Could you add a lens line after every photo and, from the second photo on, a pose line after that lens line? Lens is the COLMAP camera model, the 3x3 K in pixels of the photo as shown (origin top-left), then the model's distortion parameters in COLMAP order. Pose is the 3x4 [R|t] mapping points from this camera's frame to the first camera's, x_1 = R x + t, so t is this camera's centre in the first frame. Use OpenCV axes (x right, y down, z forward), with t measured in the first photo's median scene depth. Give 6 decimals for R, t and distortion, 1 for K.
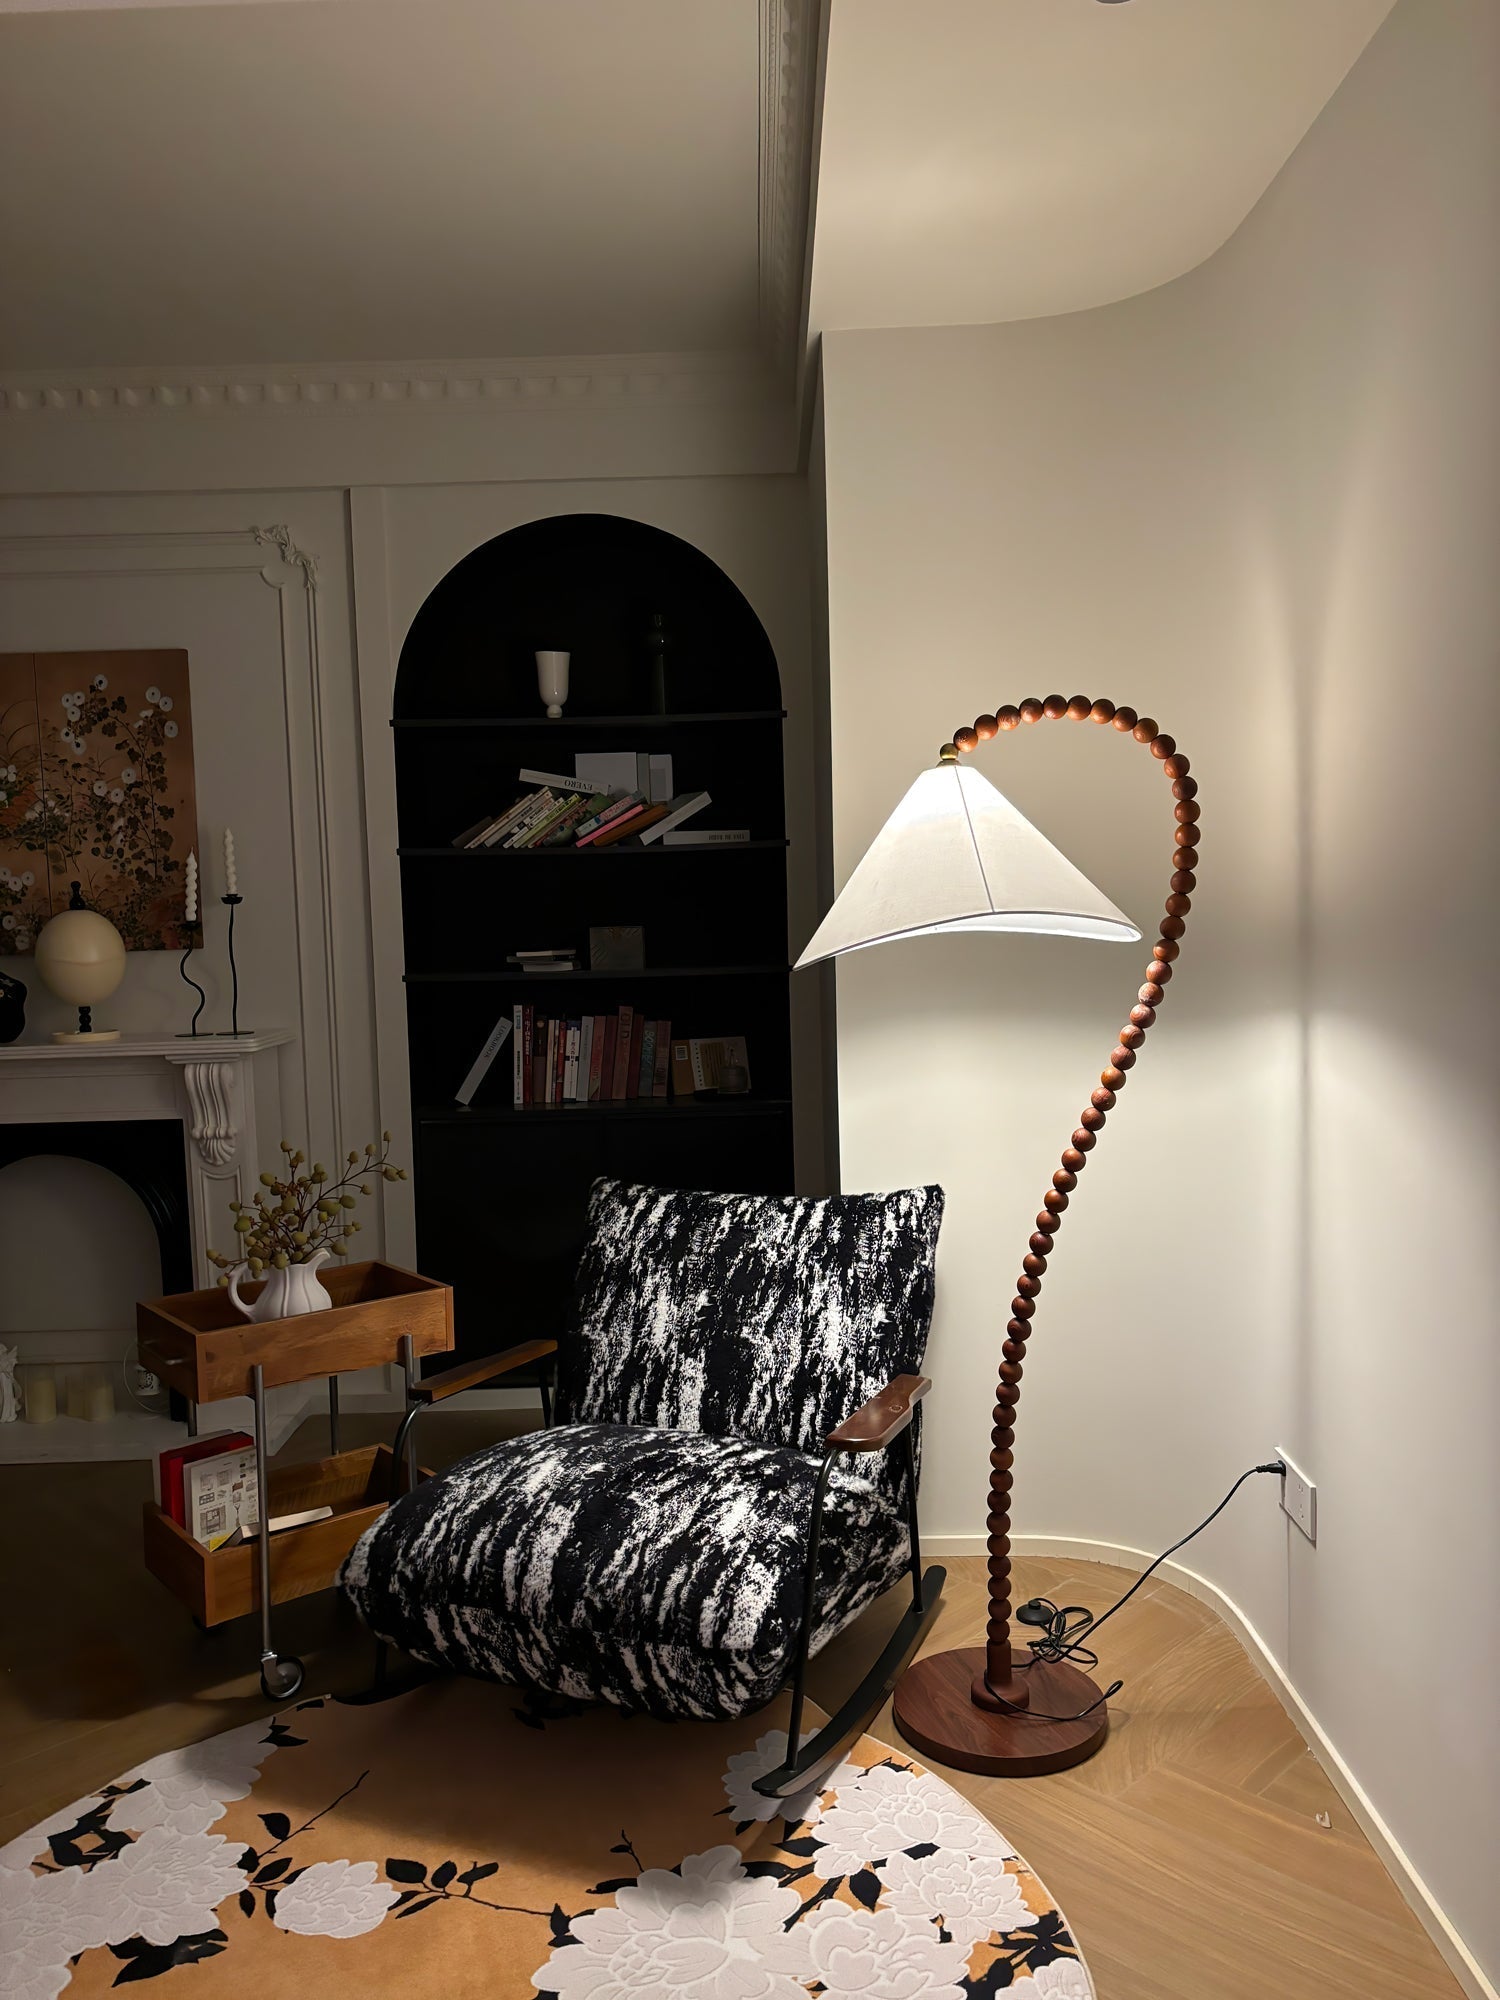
lens RADIAL K [[1498.5, 0, 753.1], [0, 1498.5, 1038.4], [0, 0, 1]] dist [0.014694, -0.008069]
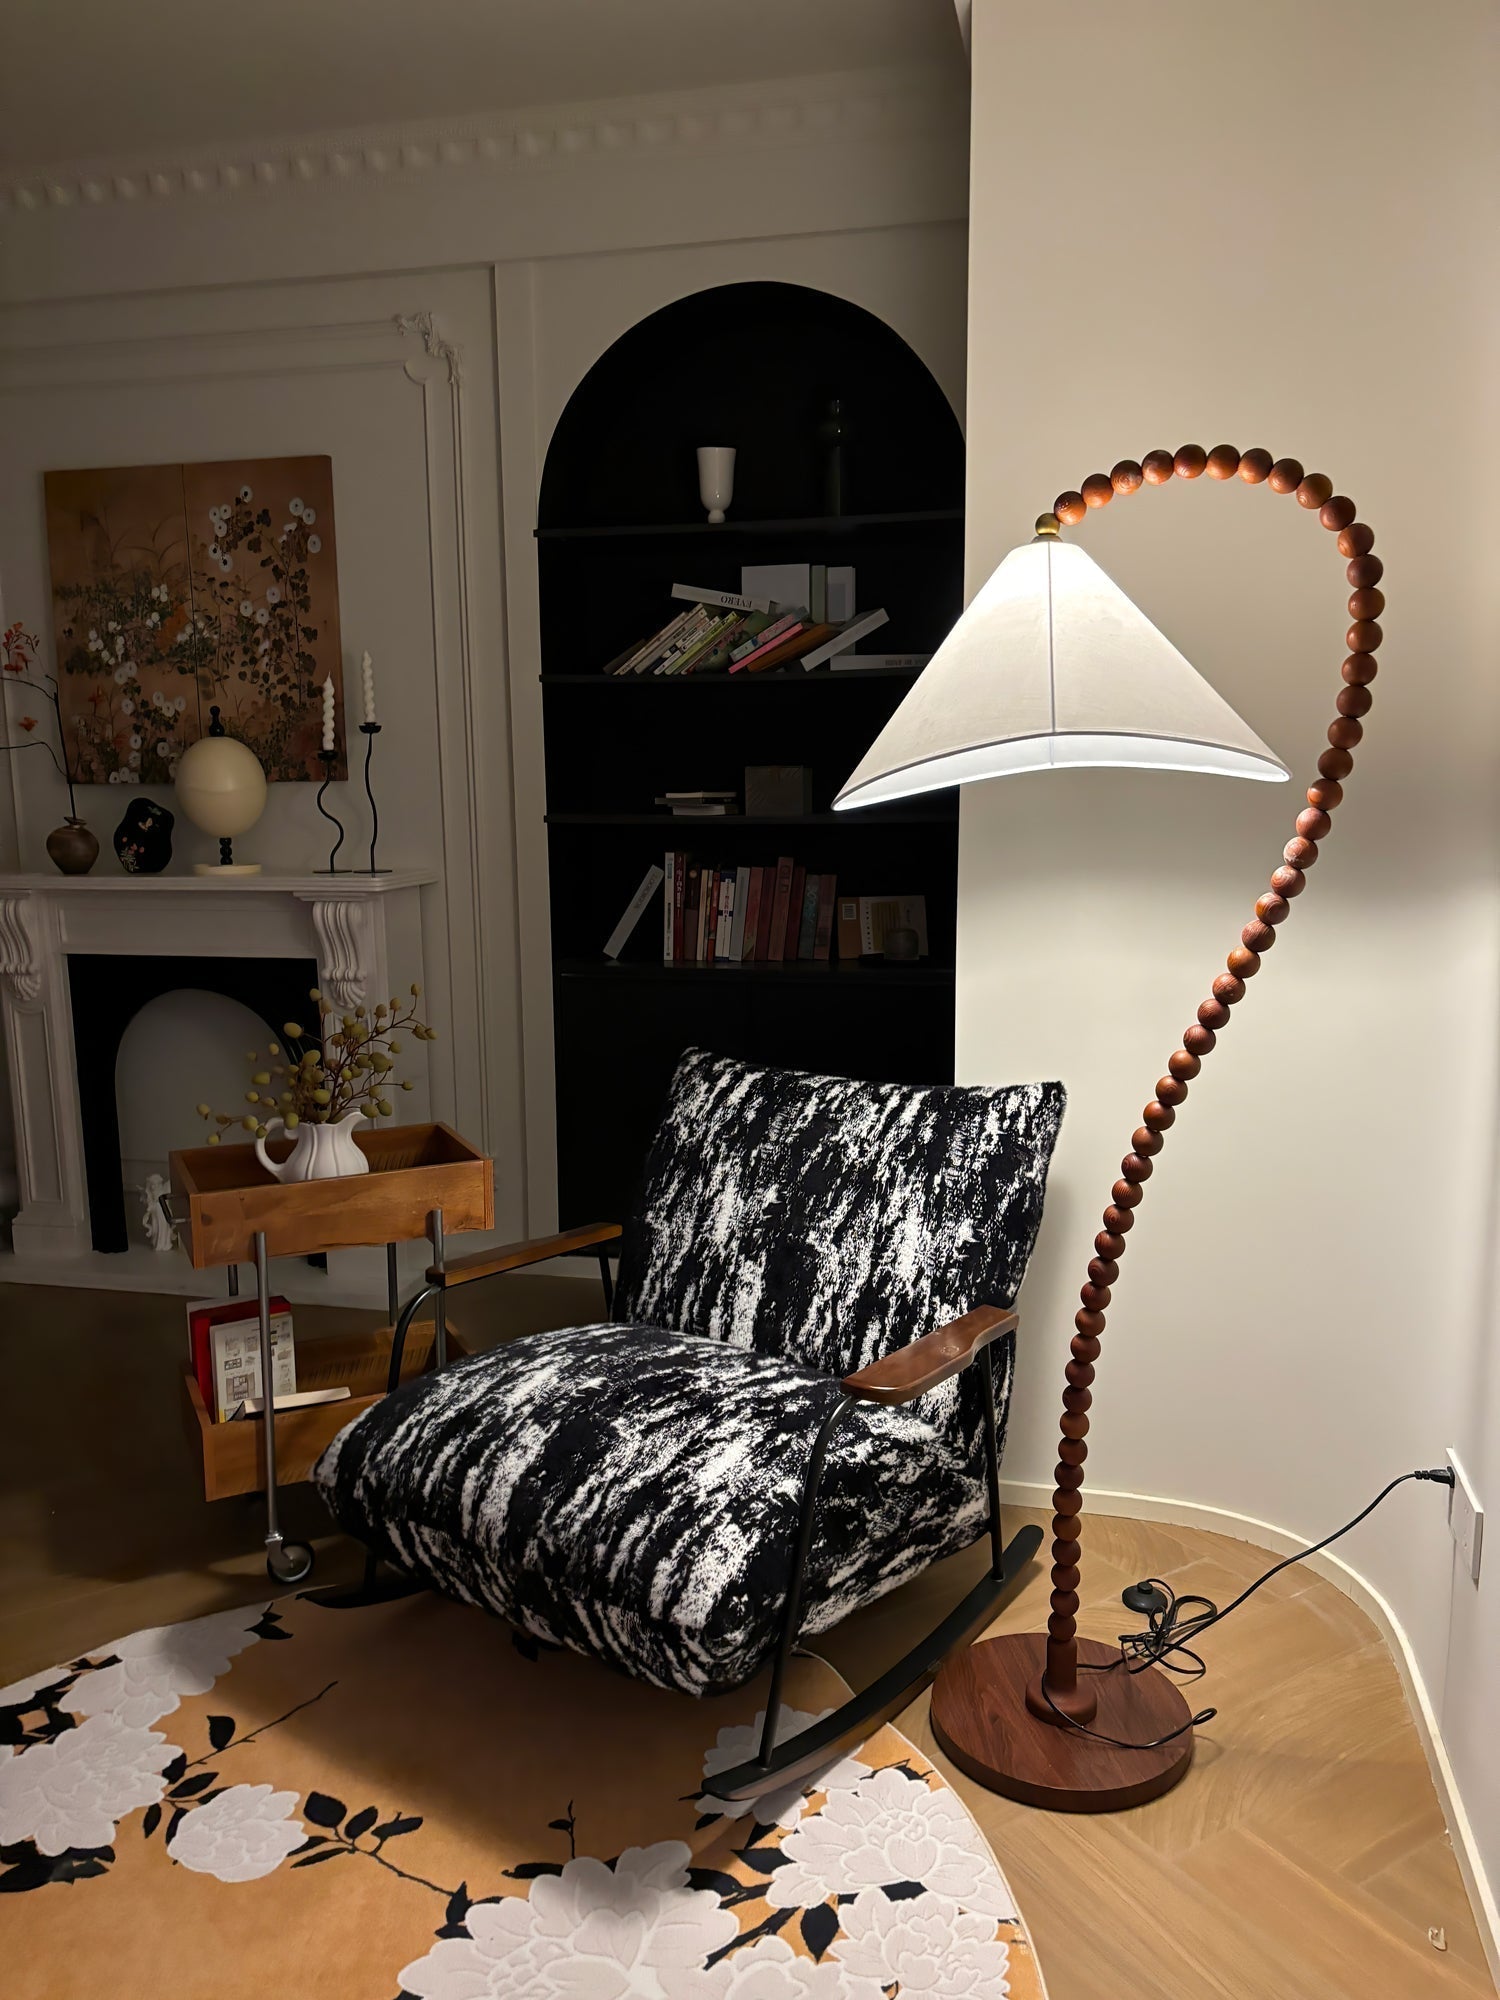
lens RADIAL K [[1500.8, 0, 748.0], [0, 1500.8, 1029.2], [0, 0, 1]] dist [0.021820, -0.011023]
pose [[0.974417, 0.055047, -0.217903, 0.156870], [-0.035191, 0.994952, 0.093979, -0.002608], [0.221976, -0.083907, 0.971435, 0.187435]]
